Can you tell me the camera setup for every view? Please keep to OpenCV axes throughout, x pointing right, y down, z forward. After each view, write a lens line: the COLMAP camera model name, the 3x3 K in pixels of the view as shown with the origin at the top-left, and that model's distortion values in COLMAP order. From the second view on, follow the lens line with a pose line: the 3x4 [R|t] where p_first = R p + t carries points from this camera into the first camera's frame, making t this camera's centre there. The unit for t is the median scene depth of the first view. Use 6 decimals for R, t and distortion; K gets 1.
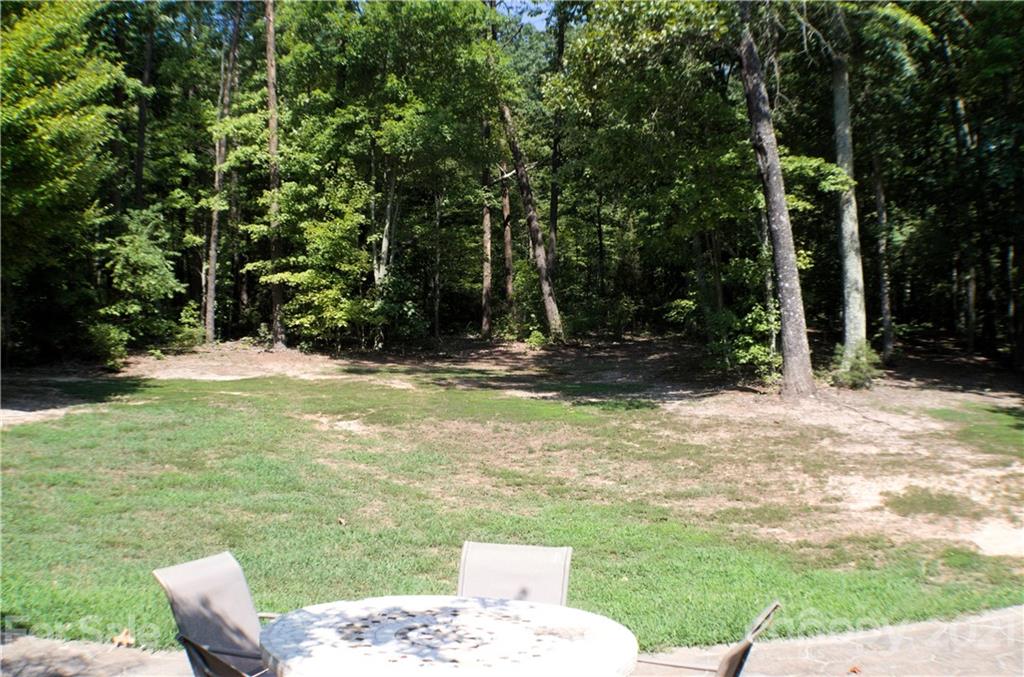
lens RADIAL K [[900.4, 0, 513.8], [0, 900.4, 341.8], [0, 0, 1]] dist [-0.354436, 0.126800]
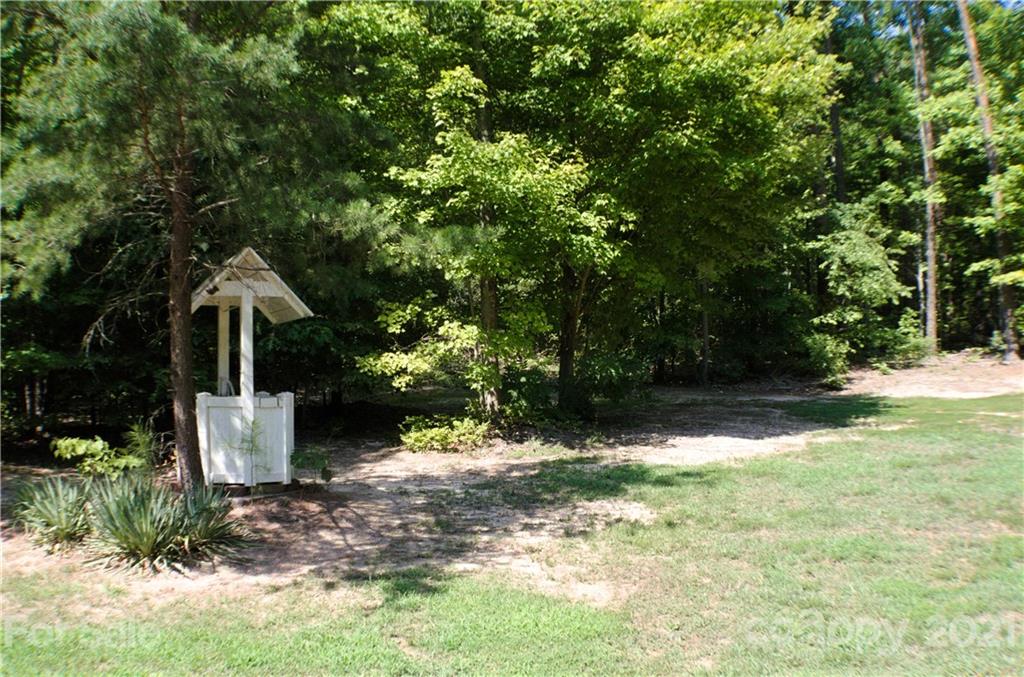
lens RADIAL K [[900.4, 0, 513.8], [0, 900.4, 341.8], [0, 0, 1]] dist [-0.354436, 0.126800]
pose [[0.735392, -0.017738, -0.677410, -0.112434], [0.003844, 0.999750, -0.022006, 0.004876], [0.677631, 0.013579, 0.735277, 0.112620]]
